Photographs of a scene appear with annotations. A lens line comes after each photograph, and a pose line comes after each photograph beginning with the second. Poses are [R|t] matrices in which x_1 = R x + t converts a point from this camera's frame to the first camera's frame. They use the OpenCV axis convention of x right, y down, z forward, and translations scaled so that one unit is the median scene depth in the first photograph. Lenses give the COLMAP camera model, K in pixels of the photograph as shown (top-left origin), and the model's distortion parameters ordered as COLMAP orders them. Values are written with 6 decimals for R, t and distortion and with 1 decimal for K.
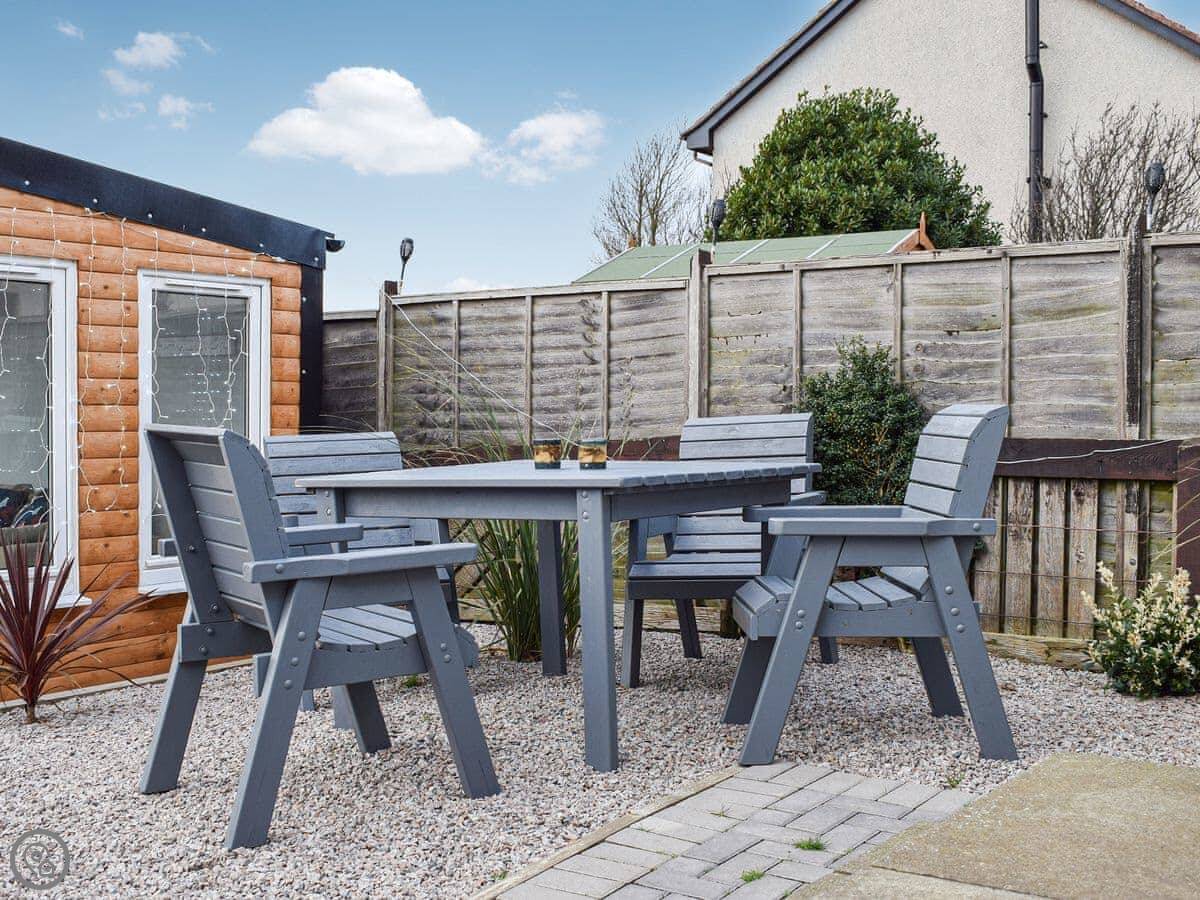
lens RADIAL K [[1420.0, 0, 523.9], [0, 1420.0, 436.0], [0, 0, 1]] dist [-0.075914, -0.007972]
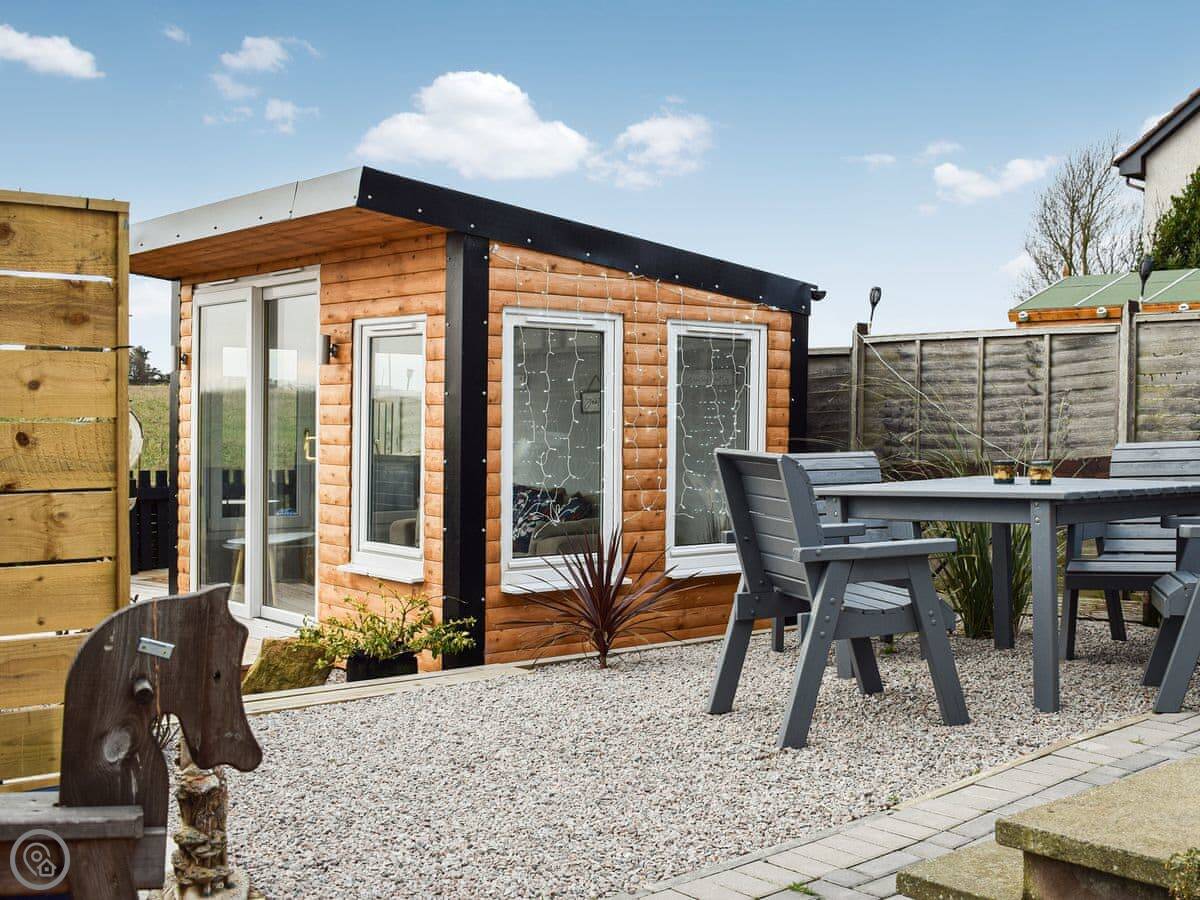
lens RADIAL K [[1386.8, 0, 667.0], [0, 1386.8, 451.8], [0, 0, 1]] dist [-0.078157, -0.017419]
pose [[0.979618, 0.011960, -0.200514, -0.024665], [-0.010818, 0.999918, 0.006788, -0.008521], [0.200578, -0.004480, 0.979667, -0.217157]]
